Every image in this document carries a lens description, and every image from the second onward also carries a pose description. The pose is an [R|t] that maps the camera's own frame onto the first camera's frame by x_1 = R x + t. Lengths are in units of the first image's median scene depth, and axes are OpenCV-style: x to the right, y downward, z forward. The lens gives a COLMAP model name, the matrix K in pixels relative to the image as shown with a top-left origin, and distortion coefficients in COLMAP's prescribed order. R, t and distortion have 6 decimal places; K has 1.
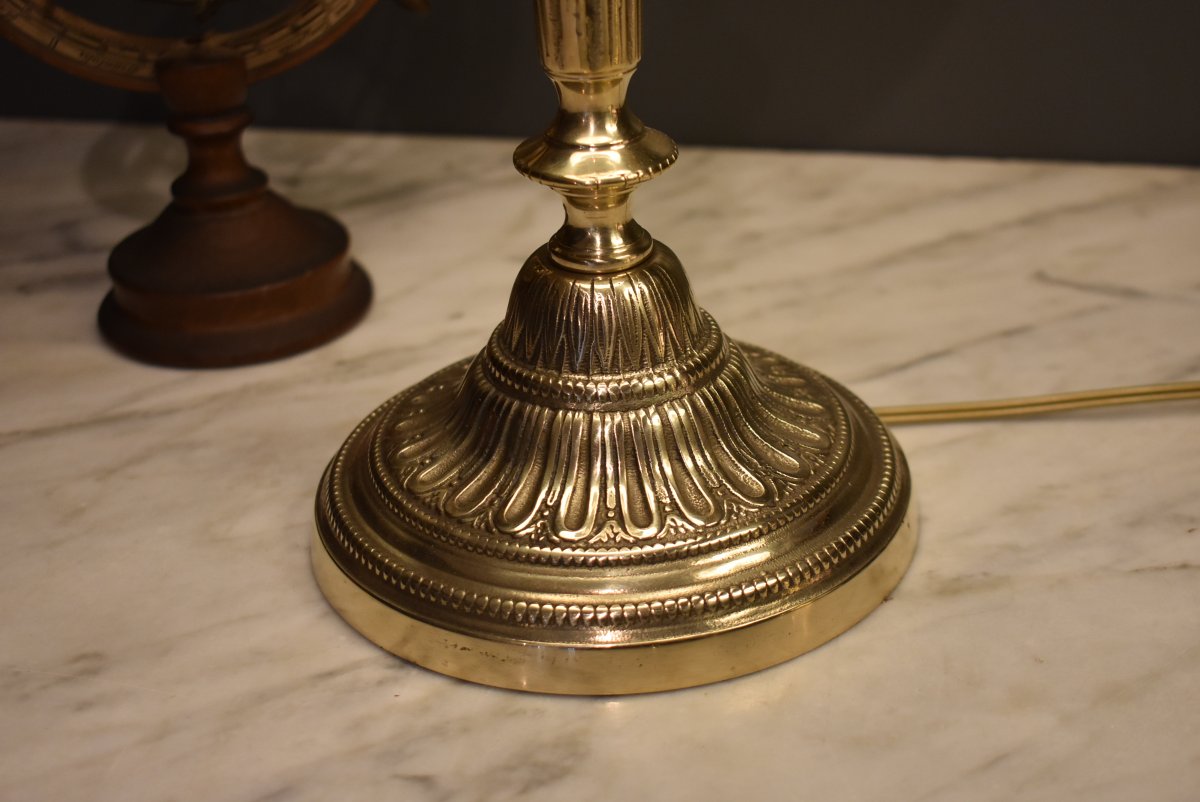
lens RADIAL K [[1961.1, 0, 615.9], [0, 1961.1, 394.2], [0, 0, 1]] dist [-0.014848, 0.000000]
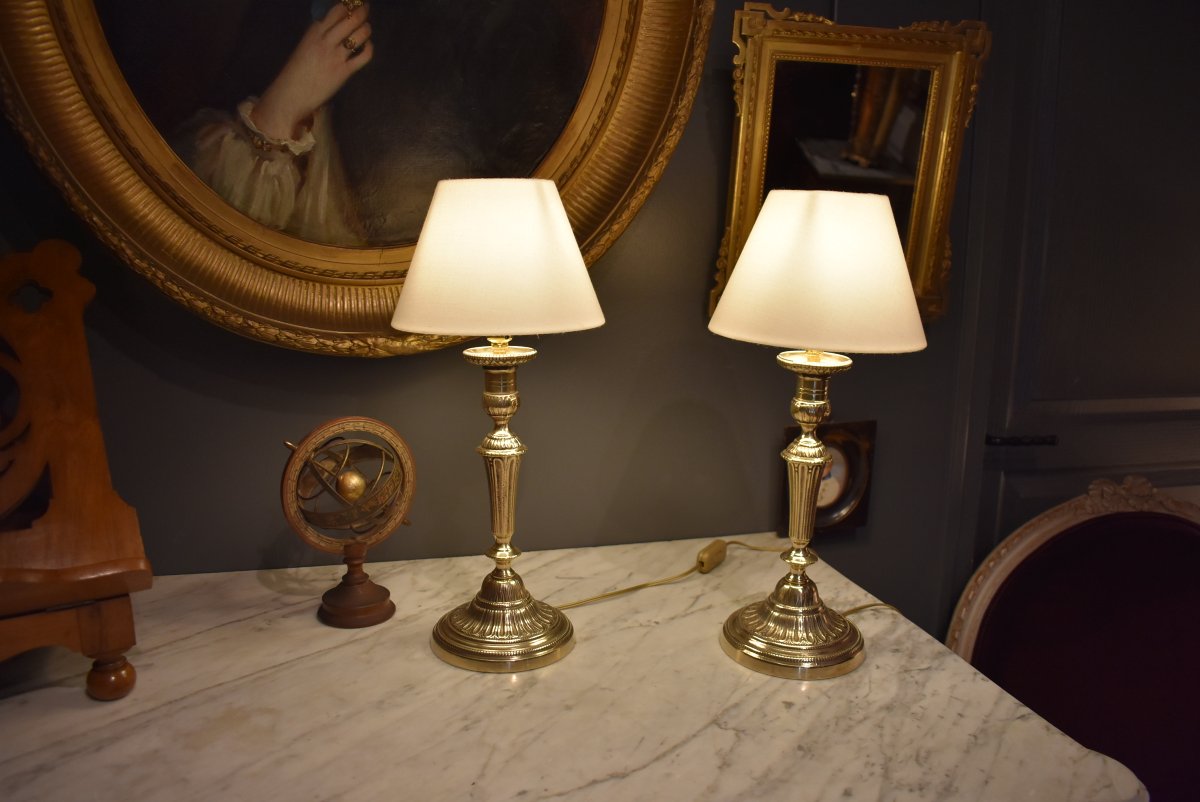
lens RADIAL K [[922.2, 0, 604.7], [0, 922.2, 401.5], [0, 0, 1]] dist [-0.102983, 0.017759]
pose [[0.866131, -0.024932, 0.499194, -0.784002], [0.173312, 0.951771, -0.253171, 0.111748], [-0.468806, 0.305796, 0.828679, -0.884074]]
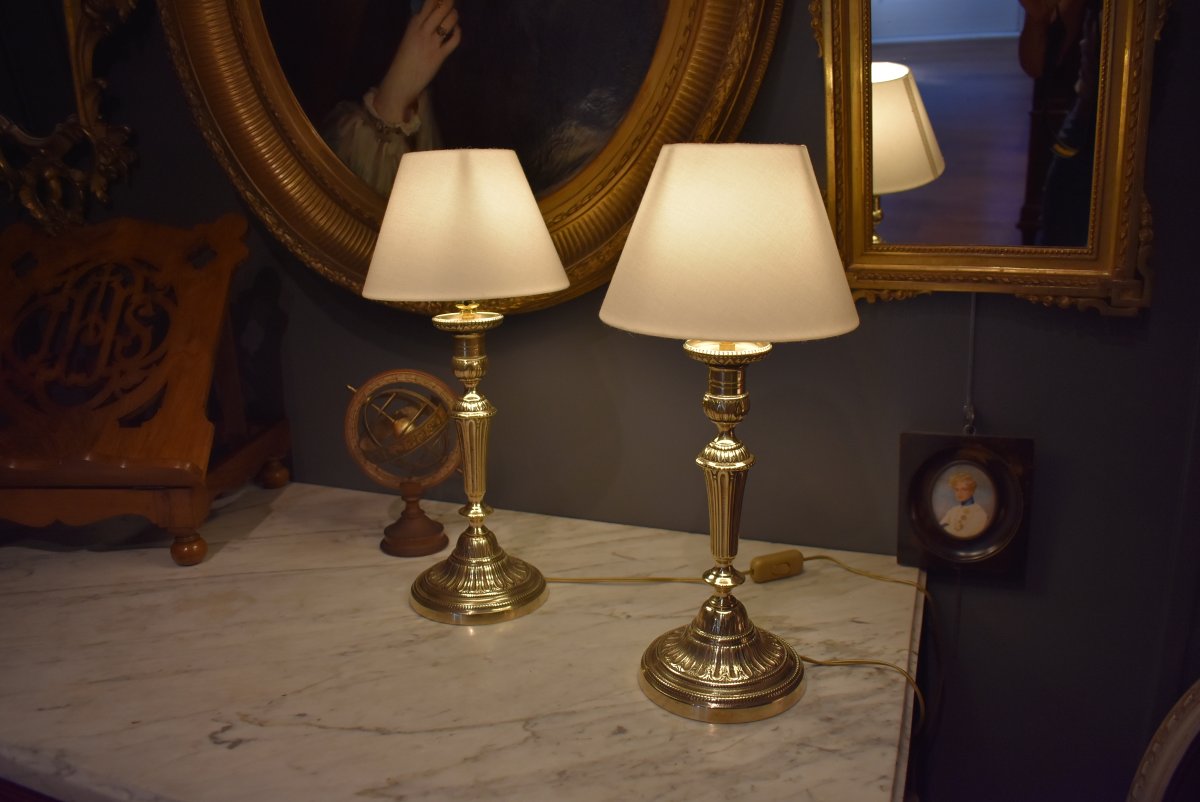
lens RADIAL K [[922.2, 0, 610.6], [0, 922.2, 403.5], [0, 0, 1]] dist [-0.102983, 0.017759]
pose [[0.992681, 0.066997, -0.100480, 0.471031], [-0.090084, 0.964923, -0.246595, 0.131121], [0.080435, 0.253842, 0.963896, -1.063512]]
